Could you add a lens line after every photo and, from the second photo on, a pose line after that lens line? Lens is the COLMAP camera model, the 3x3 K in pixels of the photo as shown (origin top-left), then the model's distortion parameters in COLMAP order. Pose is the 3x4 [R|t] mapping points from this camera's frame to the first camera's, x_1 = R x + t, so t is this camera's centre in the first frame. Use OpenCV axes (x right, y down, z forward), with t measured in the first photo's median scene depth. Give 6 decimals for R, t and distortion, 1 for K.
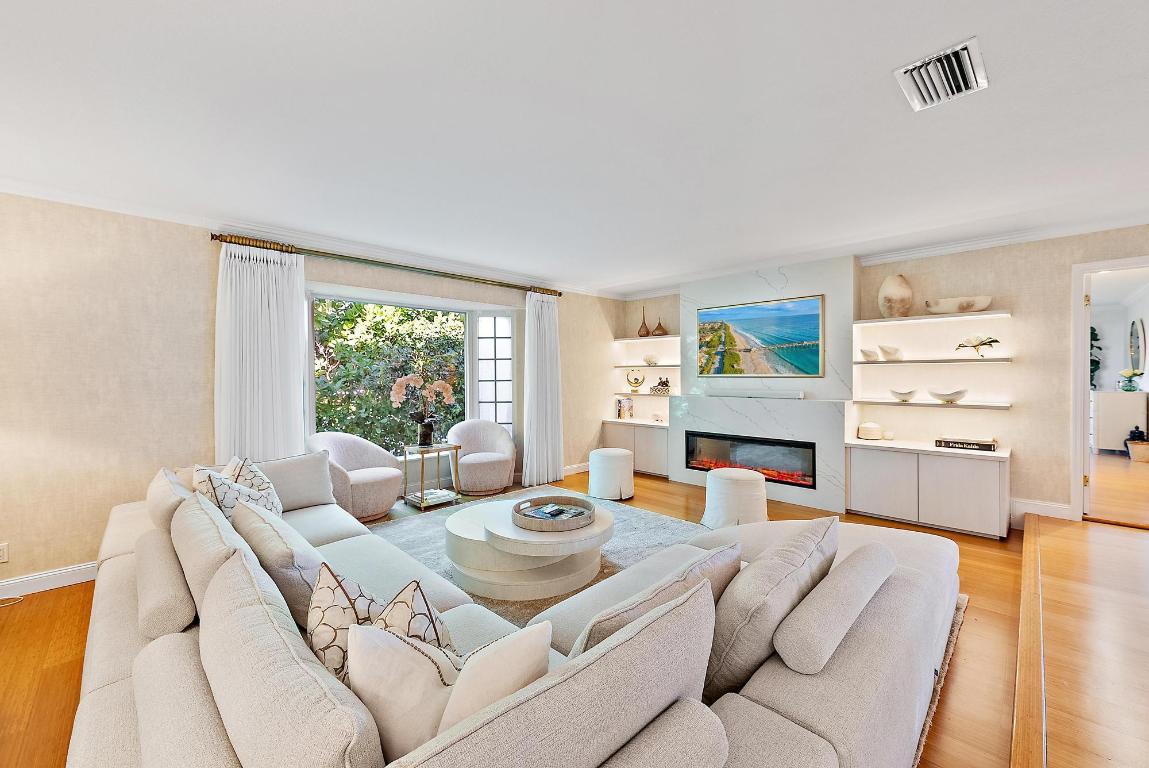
lens RADIAL K [[456.2, 0, 578.3], [0, 456.2, 377.6], [0, 0, 1]] dist [-0.000592, -0.000026]
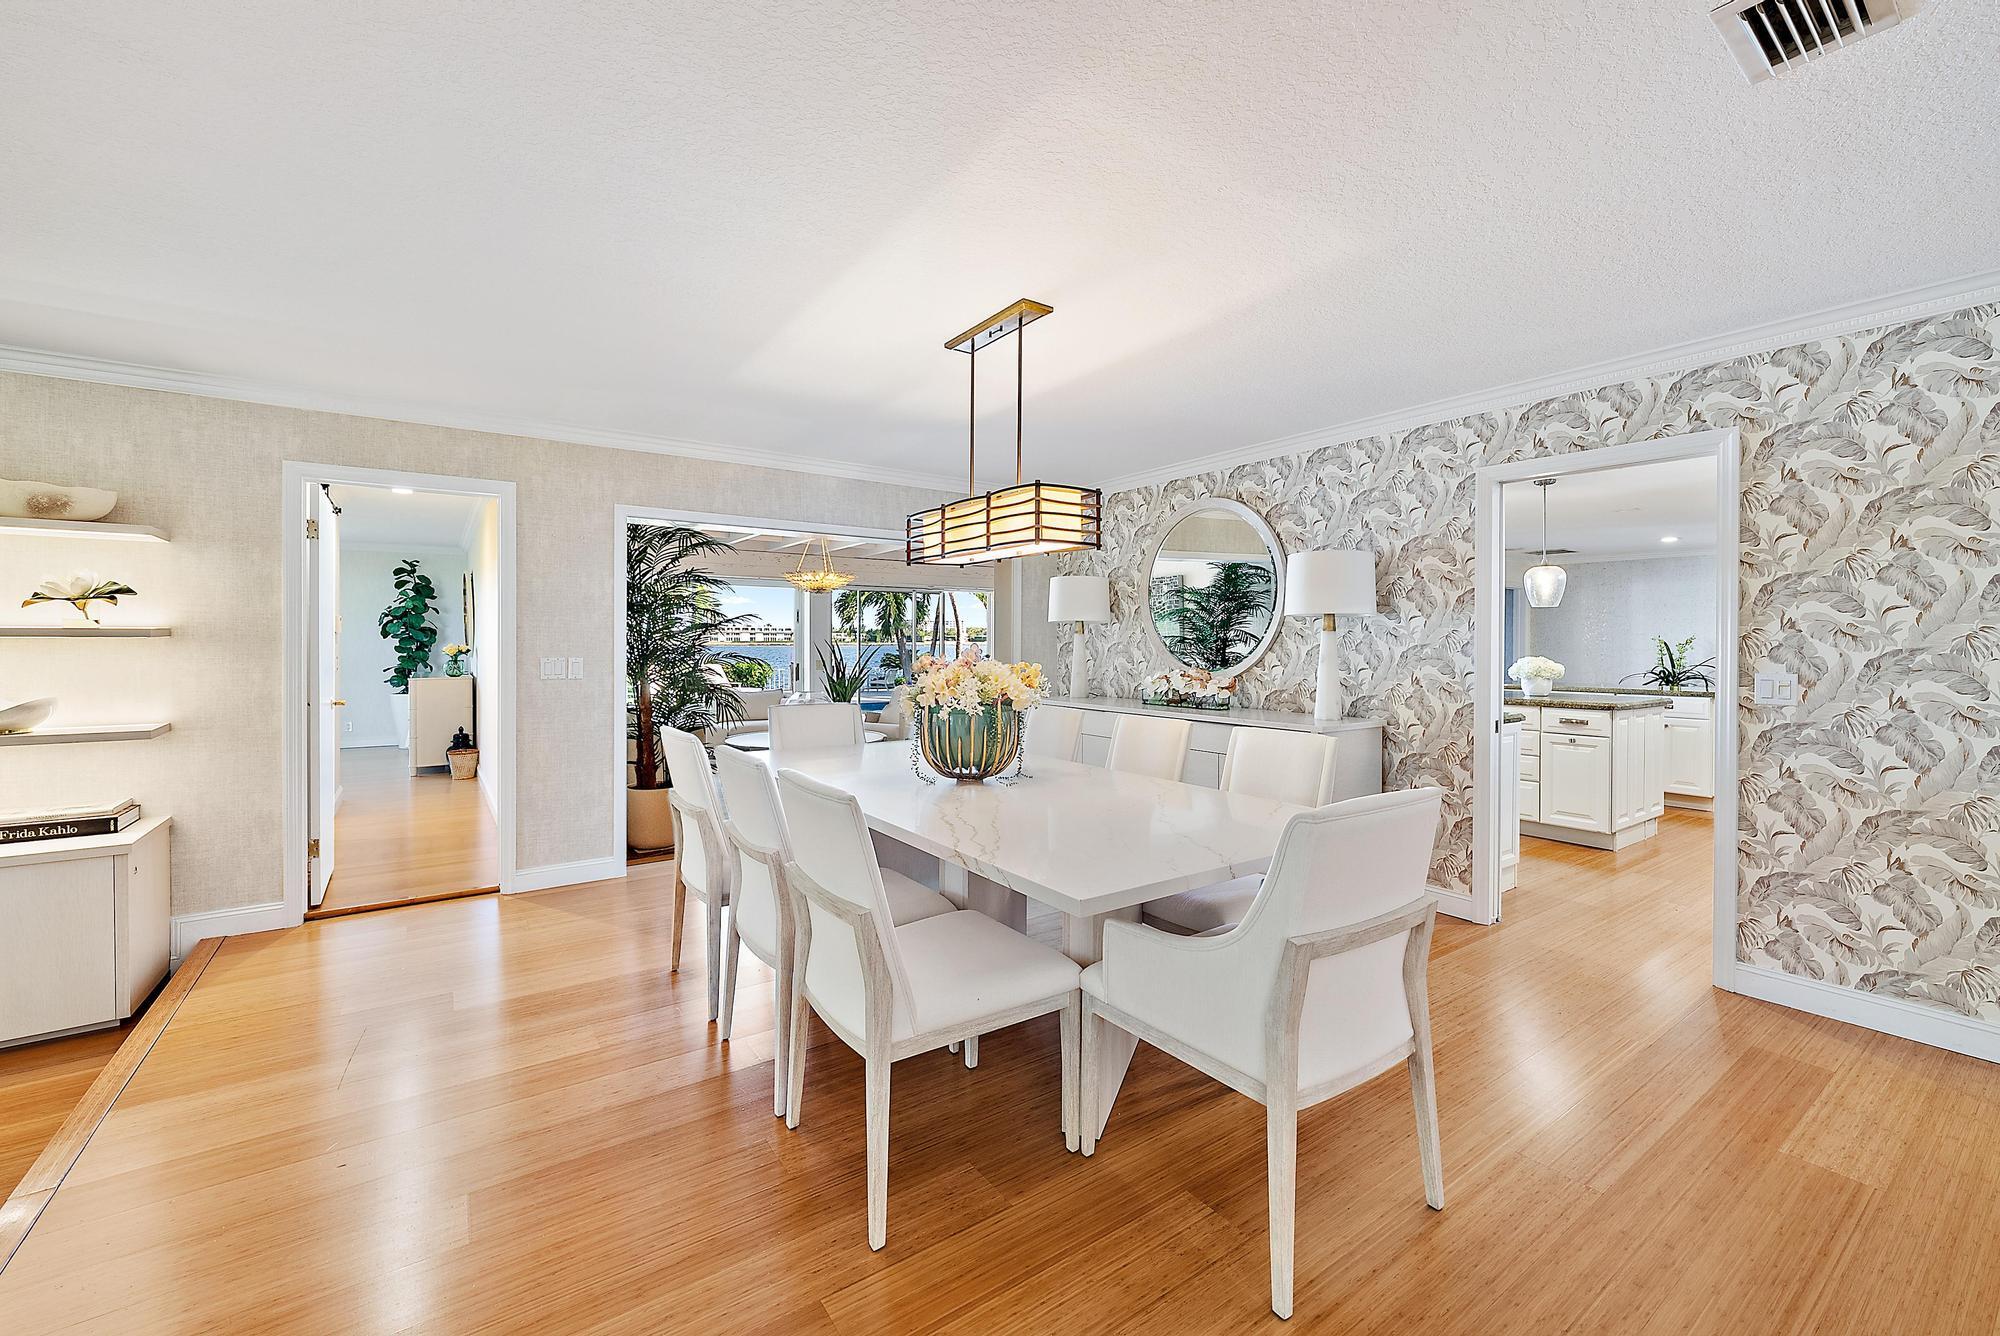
lens RADIAL K [[809.6, 0, 1004.8], [0, 809.6, 646.5], [0, 0, 1]] dist [-0.001265, 0.000095]
pose [[0.160982, -0.001623, 0.986956, 0.197233], [0.004300, 0.999990, 0.000944, -0.016328], [-0.986948, 0.004092, 0.160987, -0.005982]]
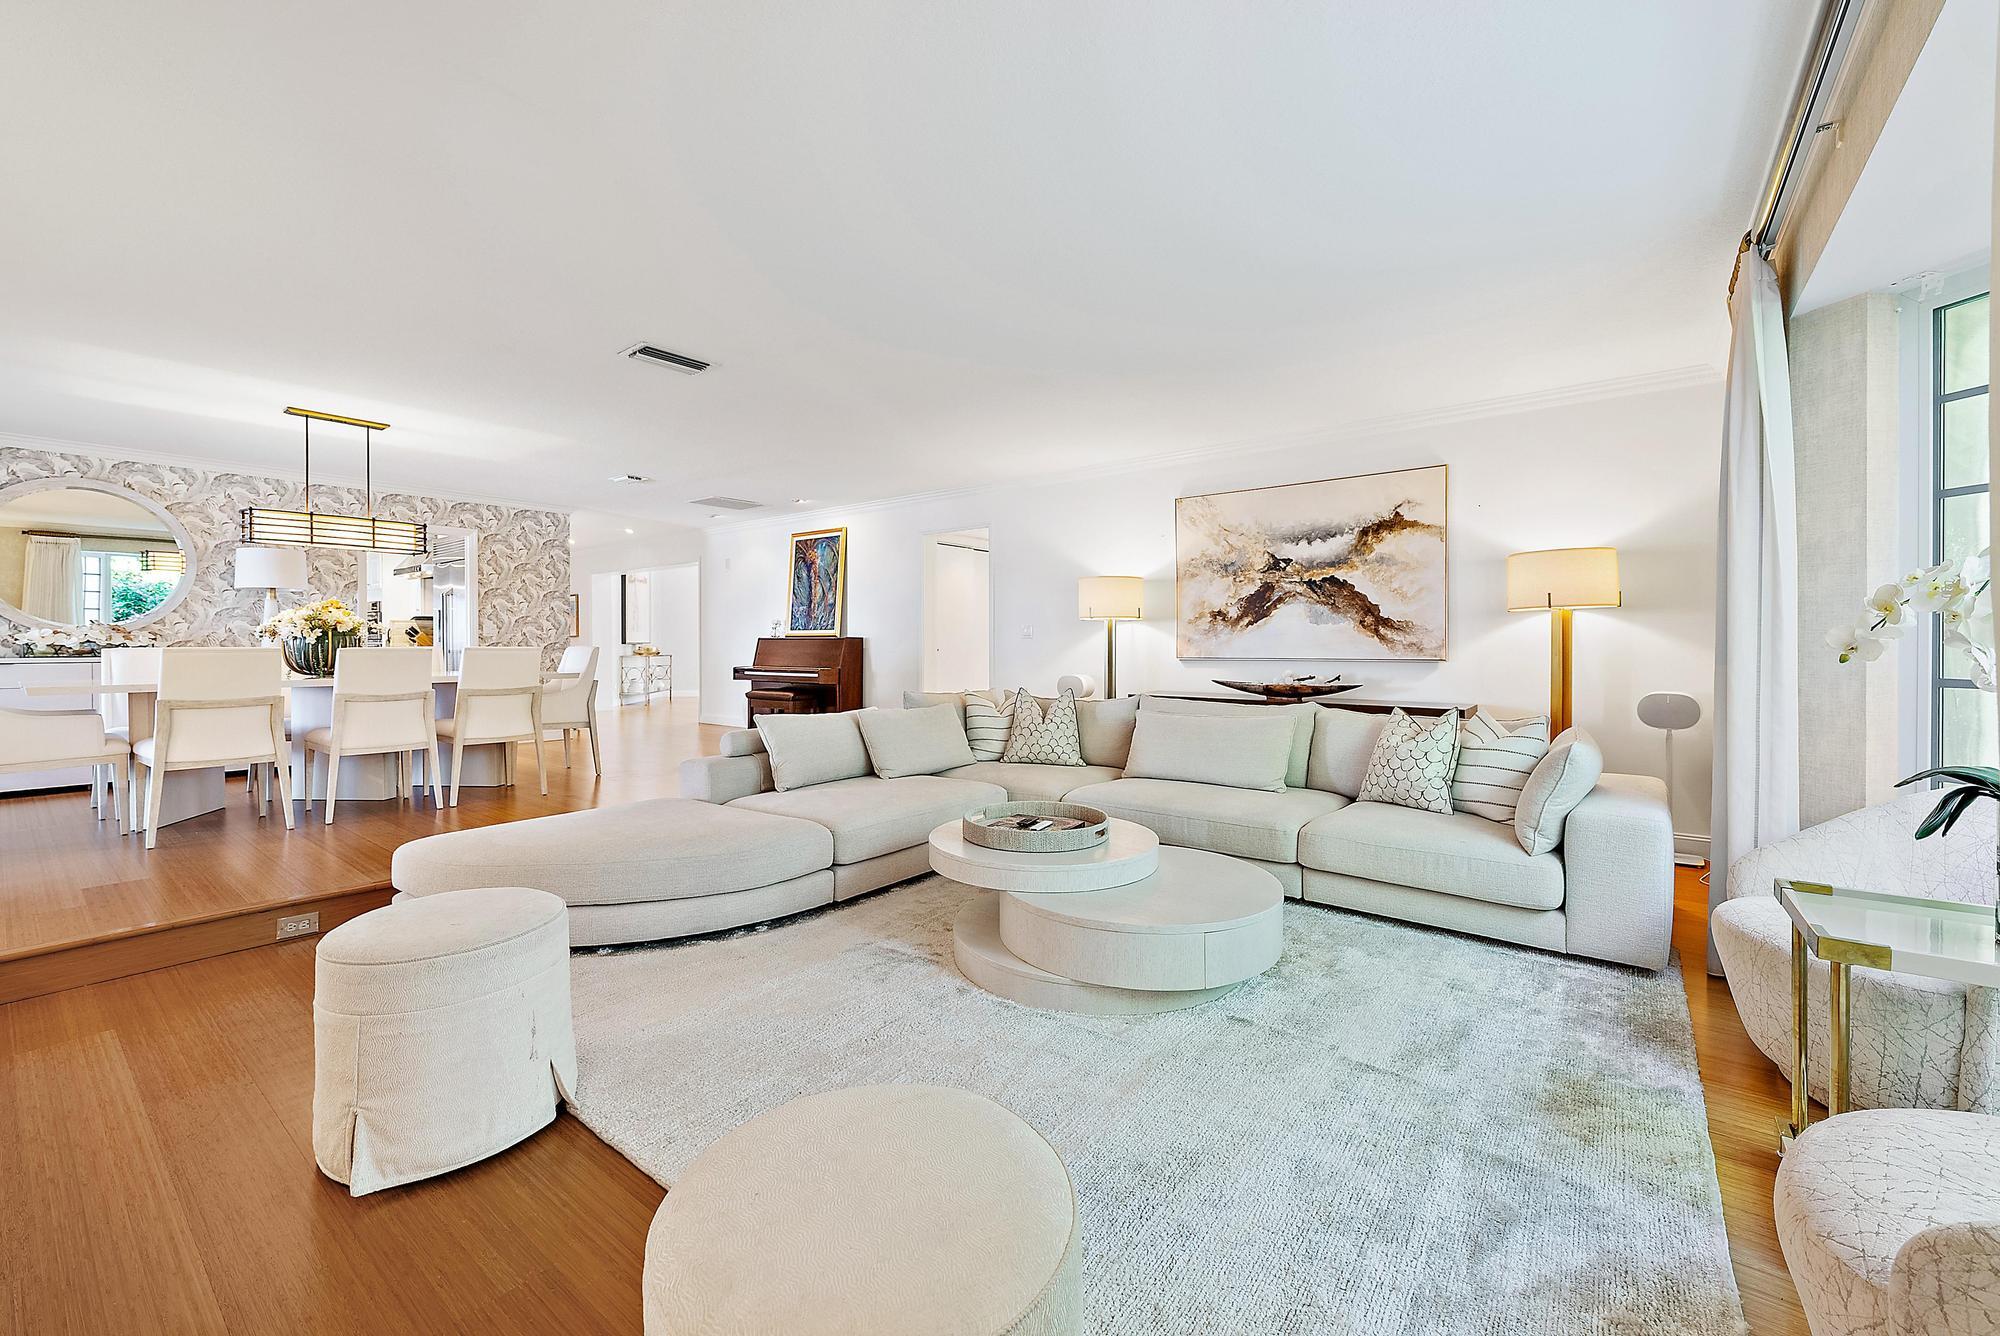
lens RADIAL K [[798.1, 0, 1006.7], [0, 798.1, 662.0], [0, 0, 1]] dist [-0.000702, -0.000167]
pose [[-0.991902, 0.007384, -0.126790, 0.060385], [0.003767, 0.999580, 0.028746, 0.037362], [0.126949, 0.028036, -0.991513, 1.196888]]
